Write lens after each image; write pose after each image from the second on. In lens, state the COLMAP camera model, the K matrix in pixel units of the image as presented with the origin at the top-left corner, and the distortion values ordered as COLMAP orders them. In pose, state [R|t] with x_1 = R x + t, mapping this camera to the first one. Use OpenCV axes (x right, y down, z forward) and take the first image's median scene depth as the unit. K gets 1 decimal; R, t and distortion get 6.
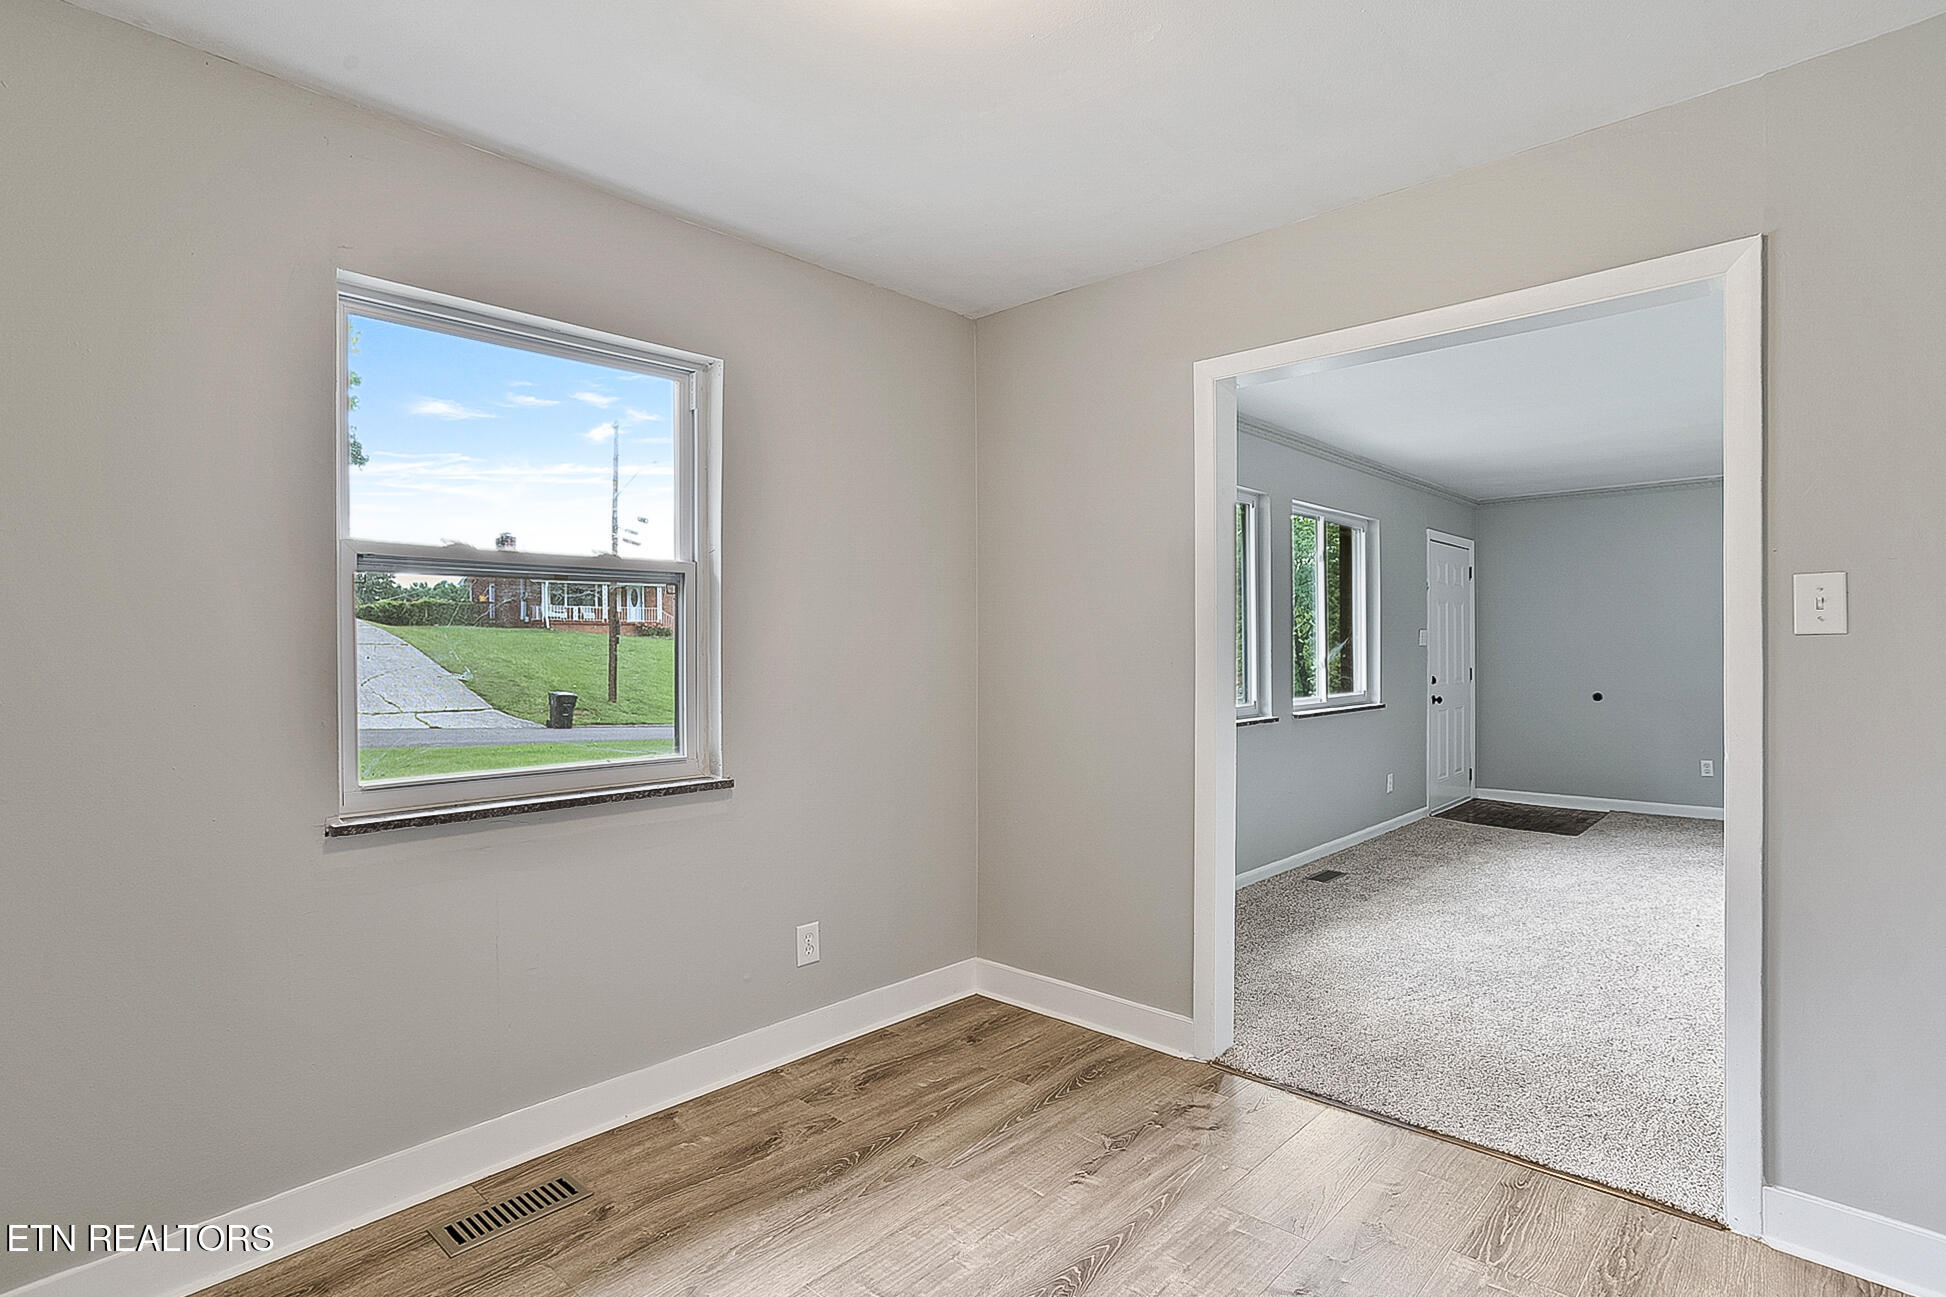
lens RADIAL K [[950.8, 0, 1026.6], [0, 950.8, 651.7], [0, 0, 1]] dist [-0.019401, -0.000264]
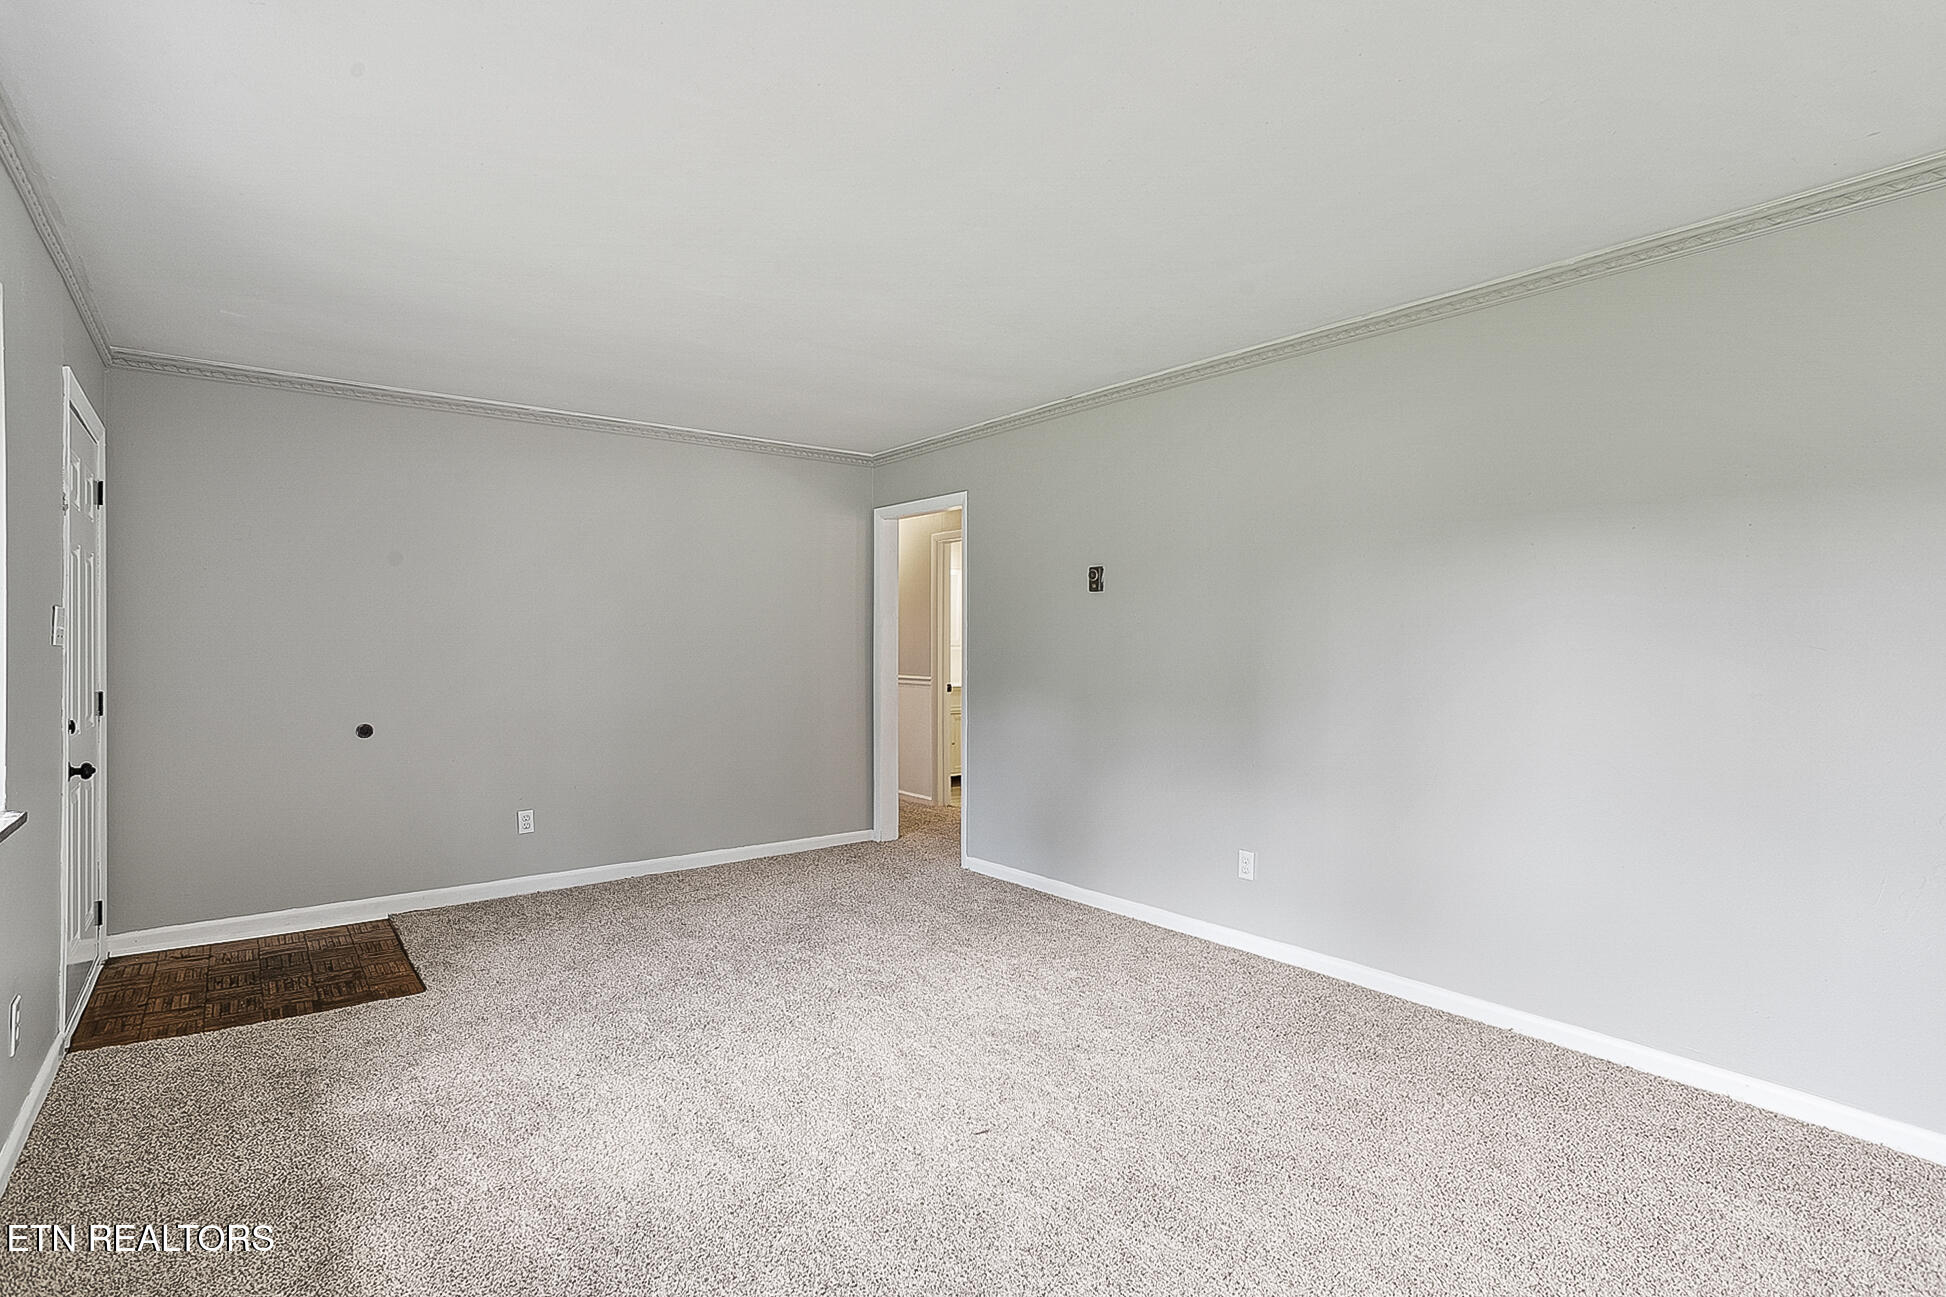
lens RADIAL K [[964.5, 0, 978.8], [0, 964.5, 640.8], [0, 0, 1]] dist [-0.054062, 0.029750]
pose [[0.174237, 0.004776, 0.984692, 0.074469], [0.001809, 0.999985, -0.005171, -0.005204], [-0.984702, 0.002683, 0.174225, 0.472358]]
